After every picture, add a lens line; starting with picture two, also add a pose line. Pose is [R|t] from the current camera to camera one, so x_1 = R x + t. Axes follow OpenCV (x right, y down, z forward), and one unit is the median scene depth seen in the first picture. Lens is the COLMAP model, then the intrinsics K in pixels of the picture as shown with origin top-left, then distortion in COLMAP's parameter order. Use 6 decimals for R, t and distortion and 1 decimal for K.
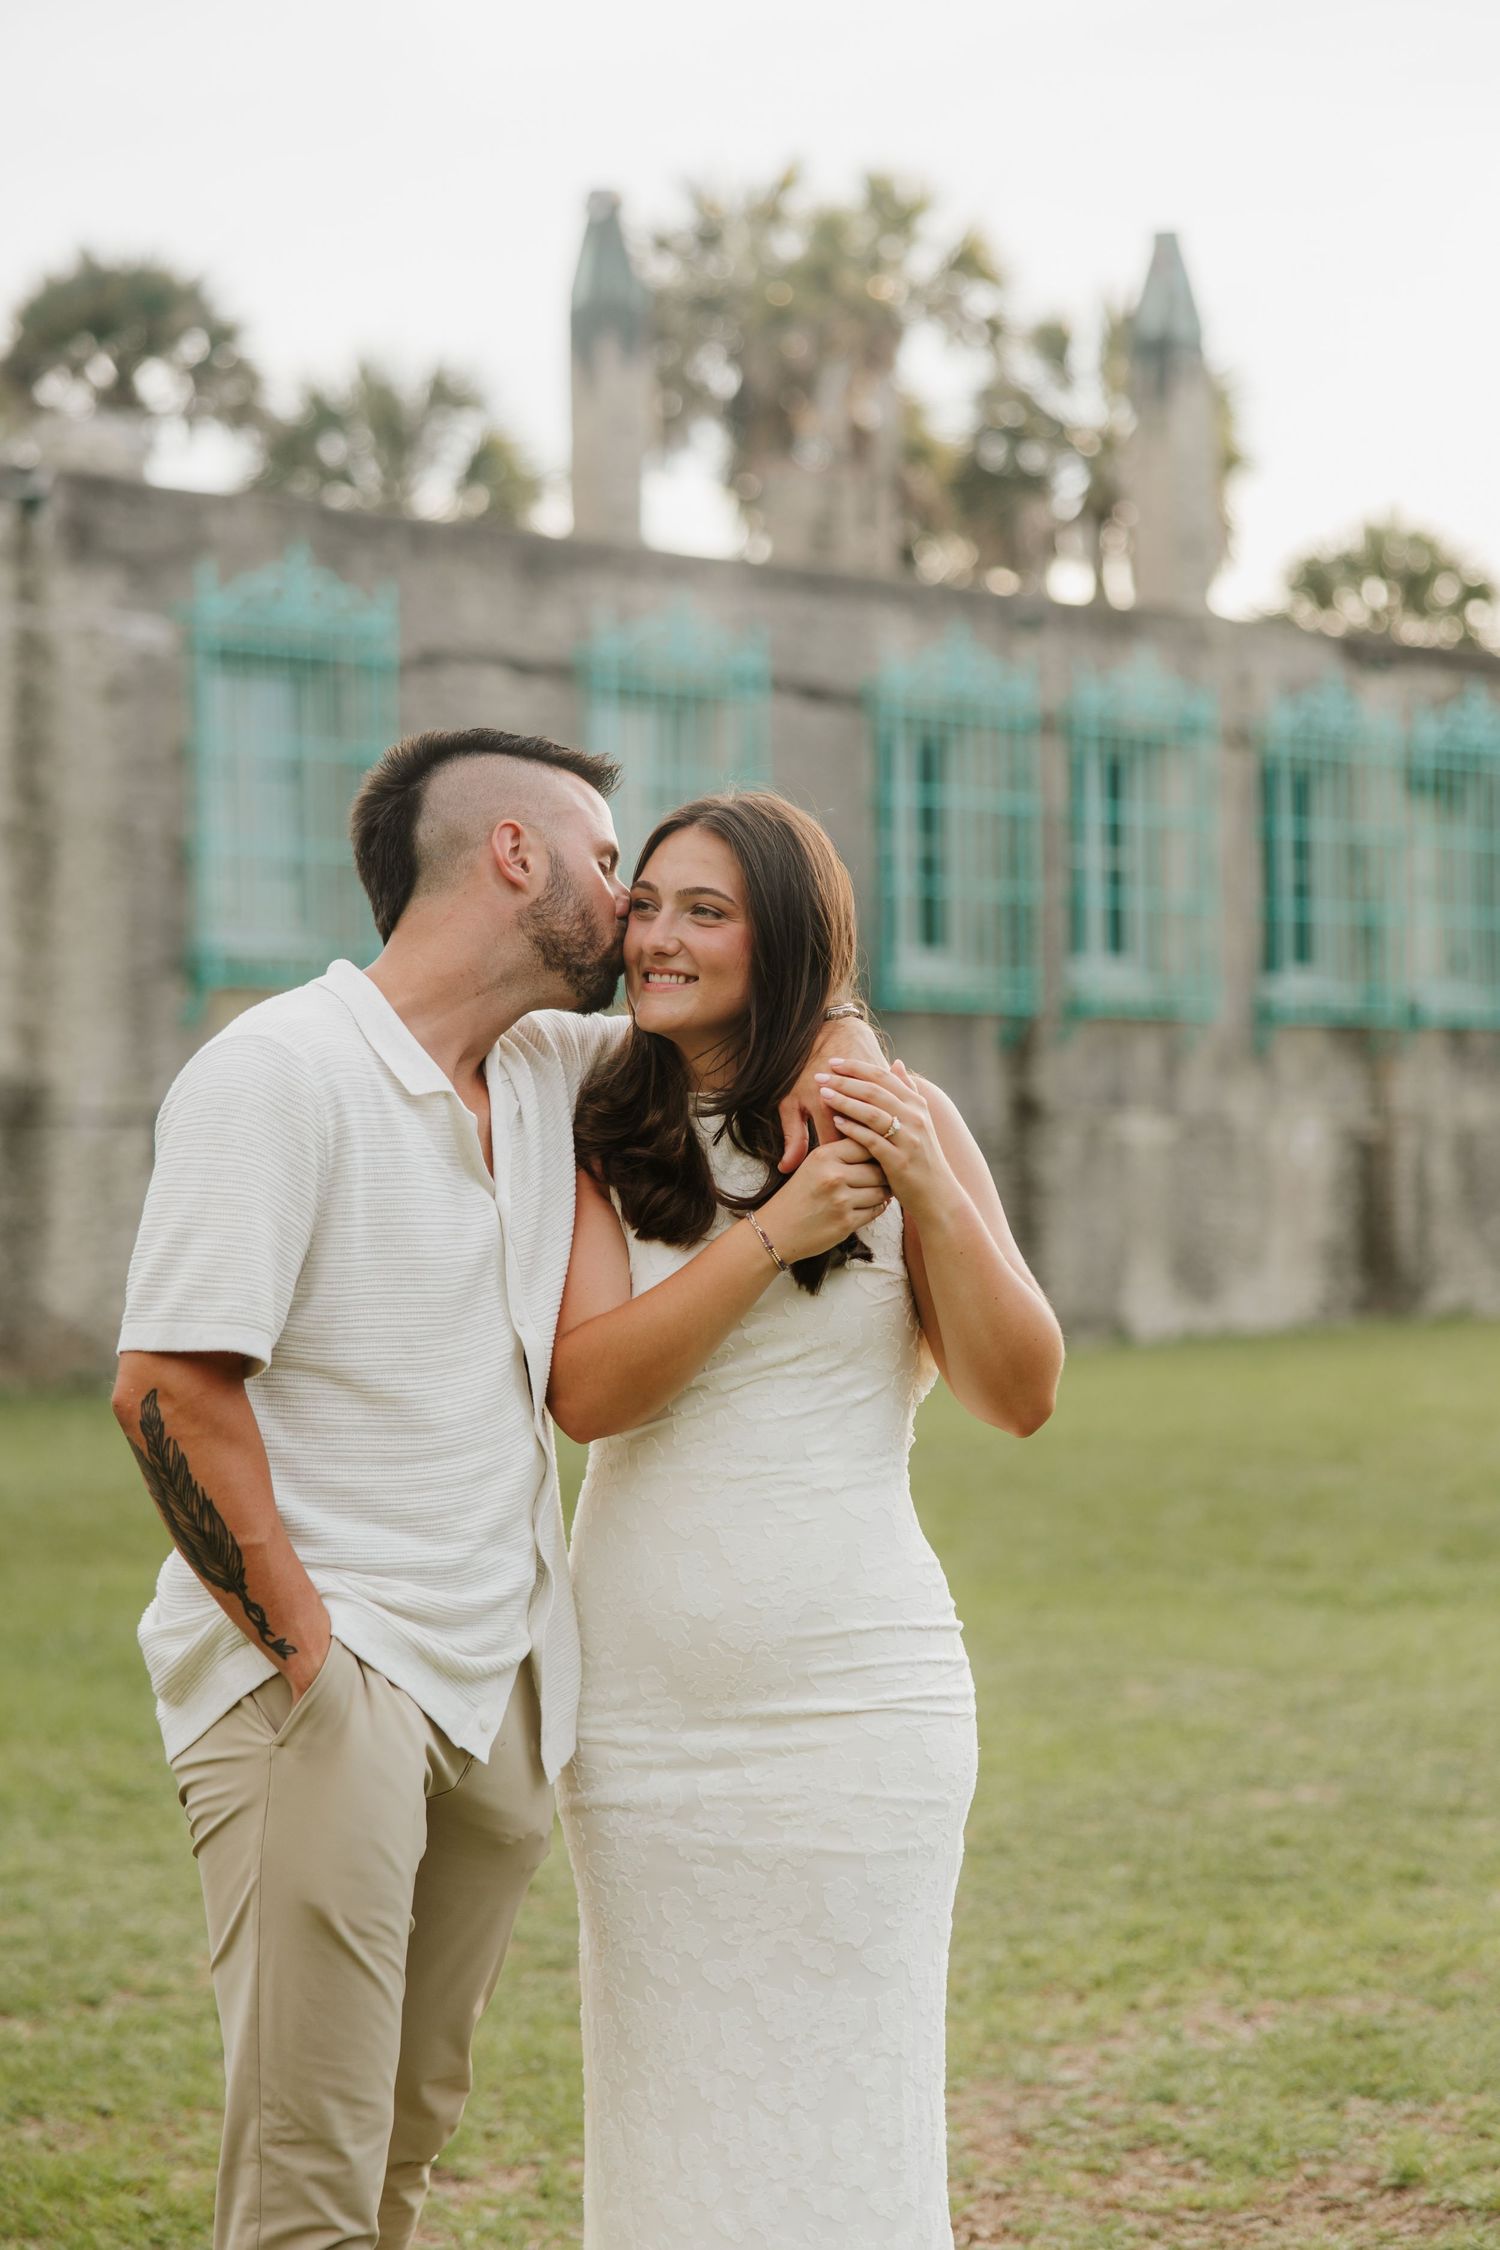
lens RADIAL K [[4259.6, 0, 837.3], [0, 4259.6, 1129.4], [0, 0, 1]] dist [0.086603, 0.046646]
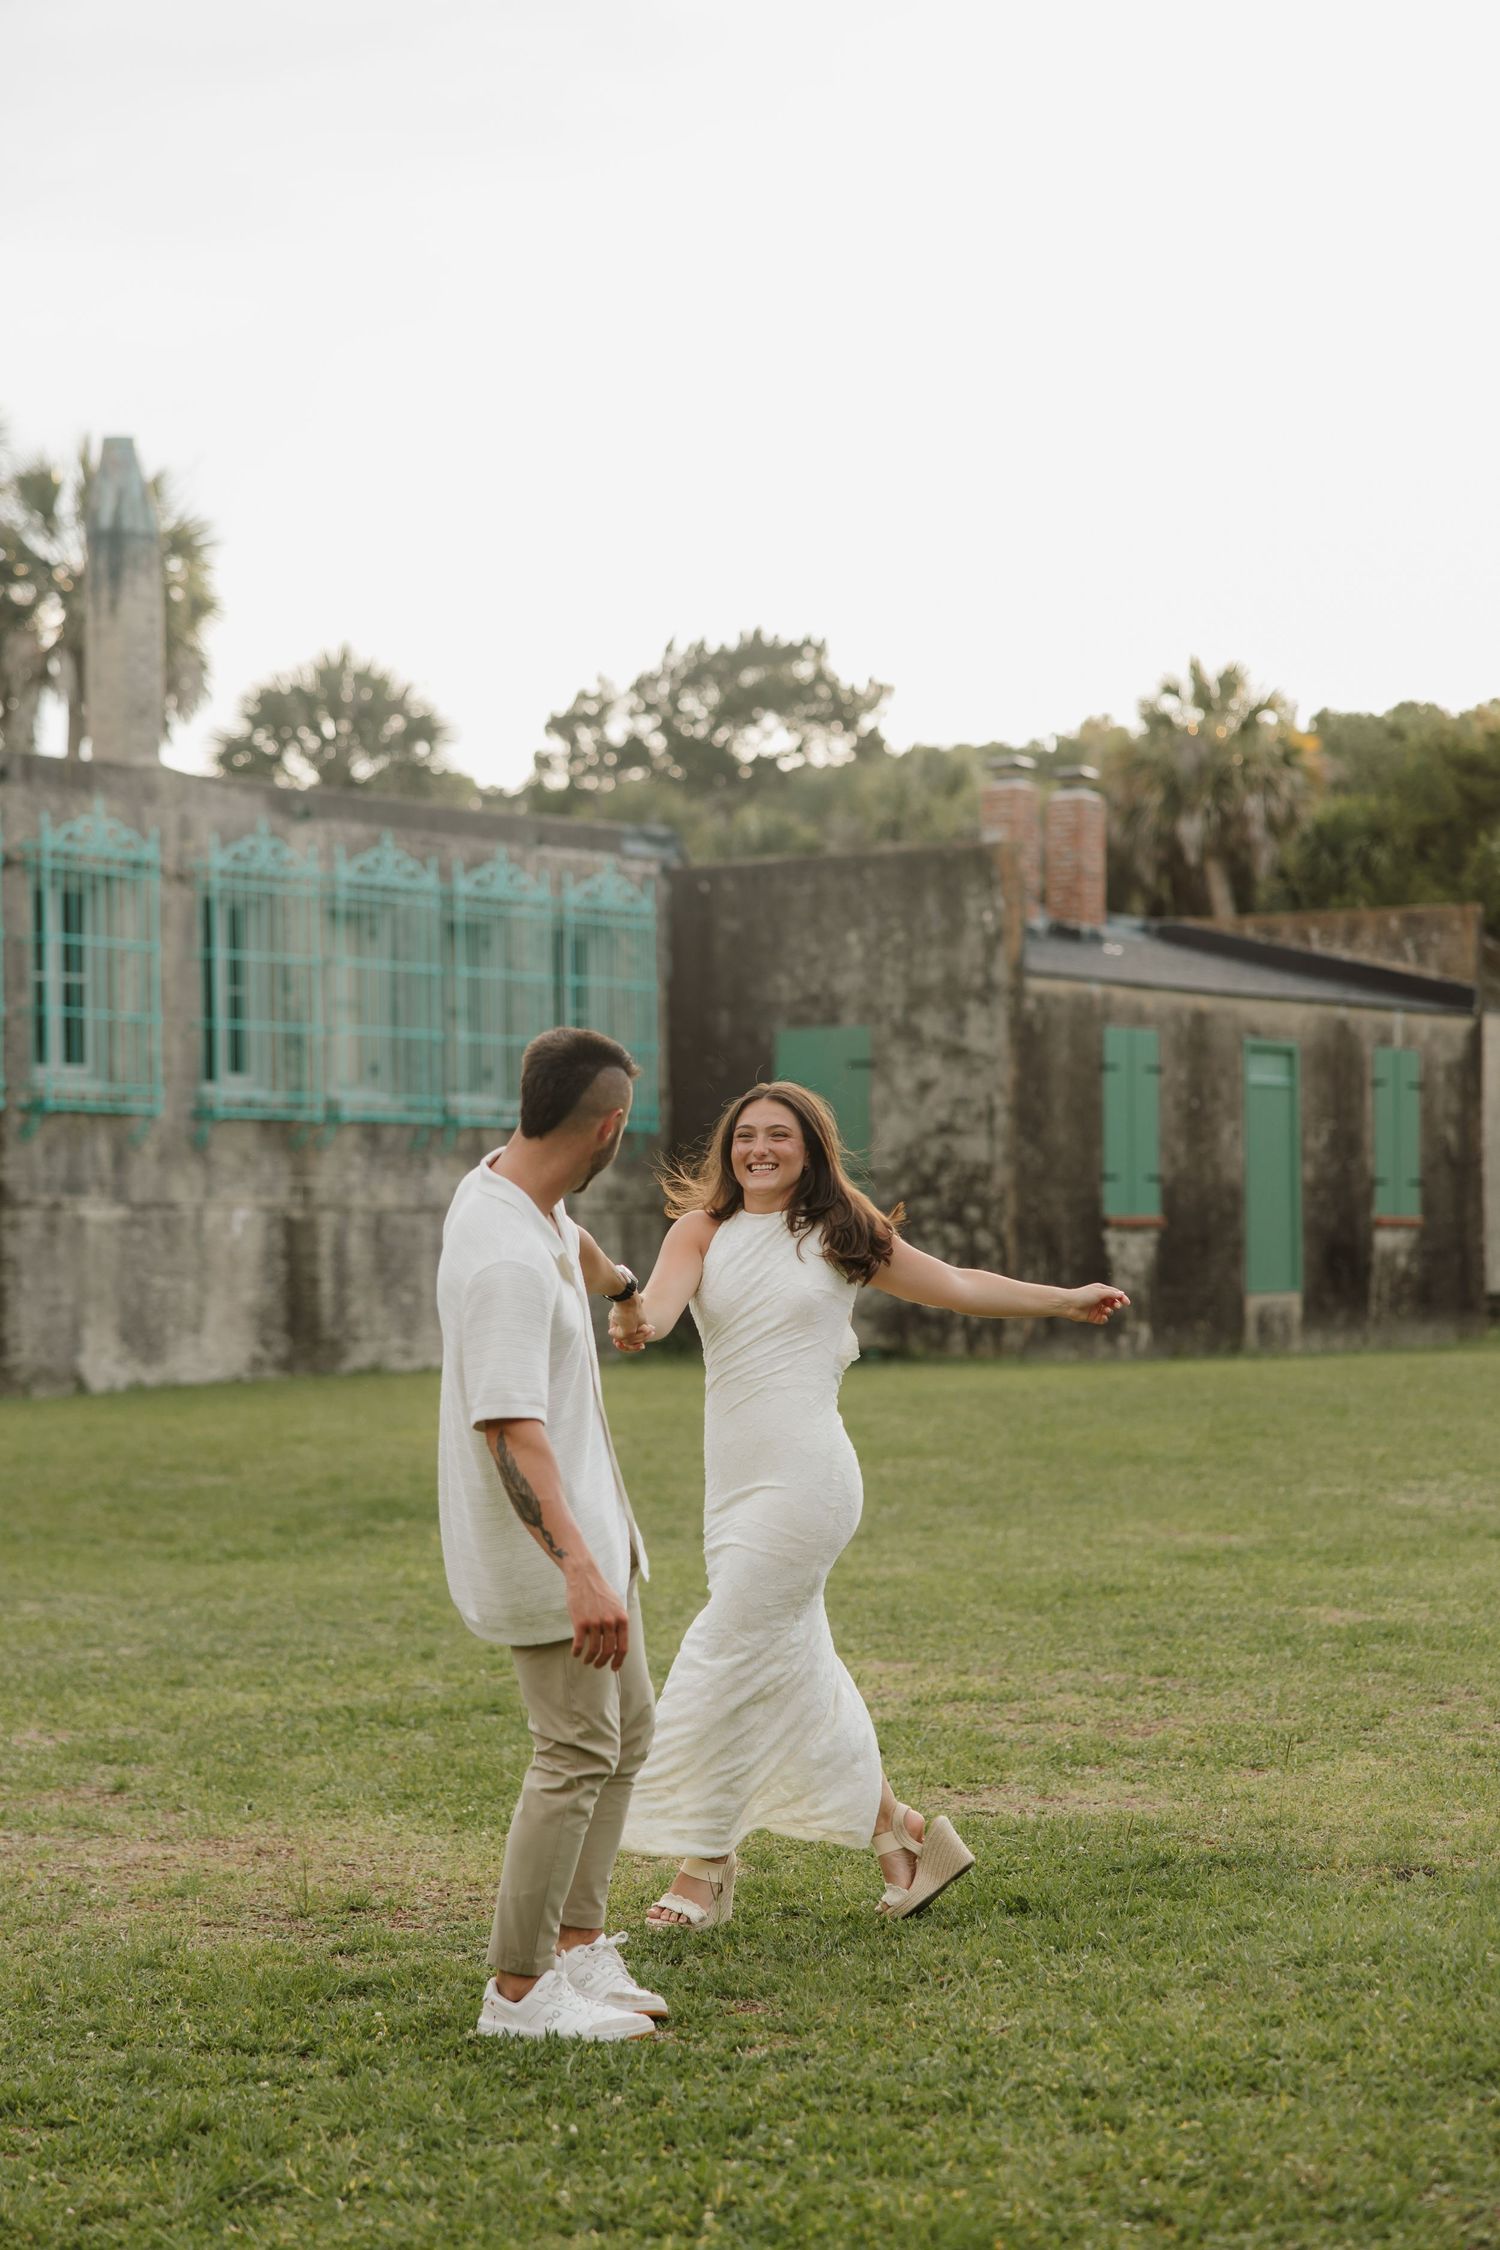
lens RADIAL K [[4287.3, 0, 750.0], [0, 4287.3, 1284.4], [0, 0, 1]] dist [0.016859, 0.084368]
pose [[0.978306, 0.000845, 0.207164, 0.003334], [-0.004537, 0.999839, 0.017346, -0.001035], [-0.207116, -0.017910, 0.978152, -0.179560]]
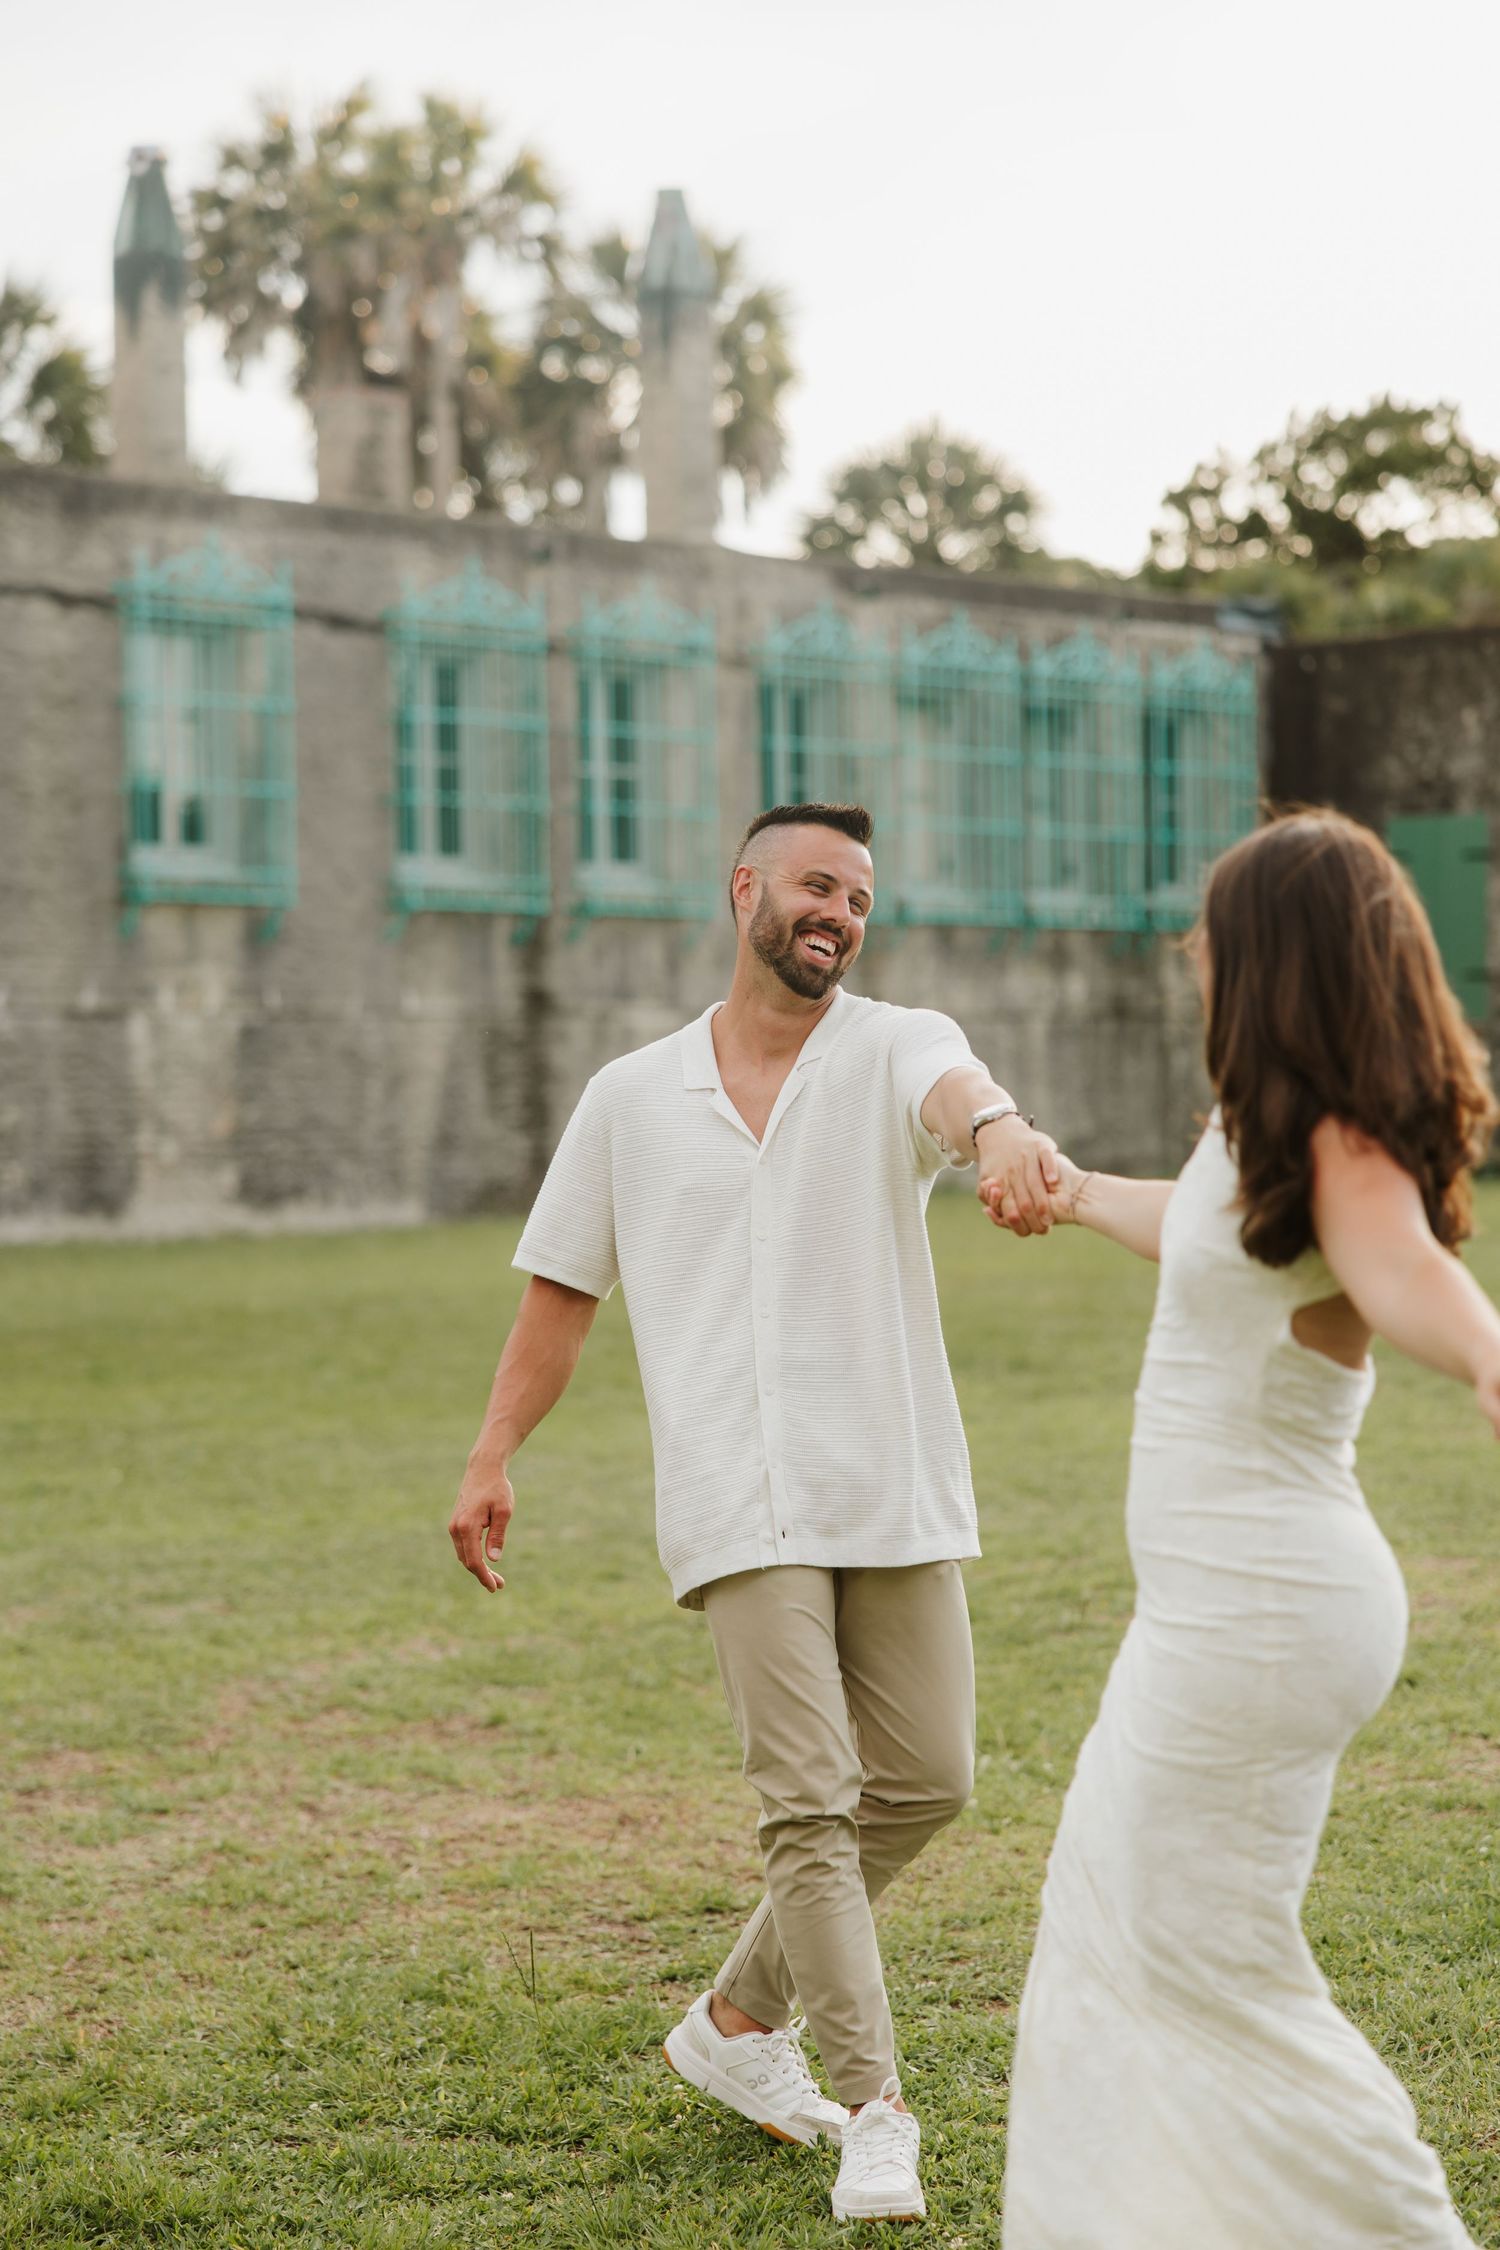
lens RADIAL K [[4378.1, 0, 780.2], [0, 4378.1, 1235.1], [0, 0, 1]] dist [0.034476, -0.097776]
pose [[0.997604, -0.003894, 0.069069, 0.026510], [0.000298, 0.998647, 0.051999, -0.003114], [-0.069178, -0.051854, 0.996256, -0.123481]]
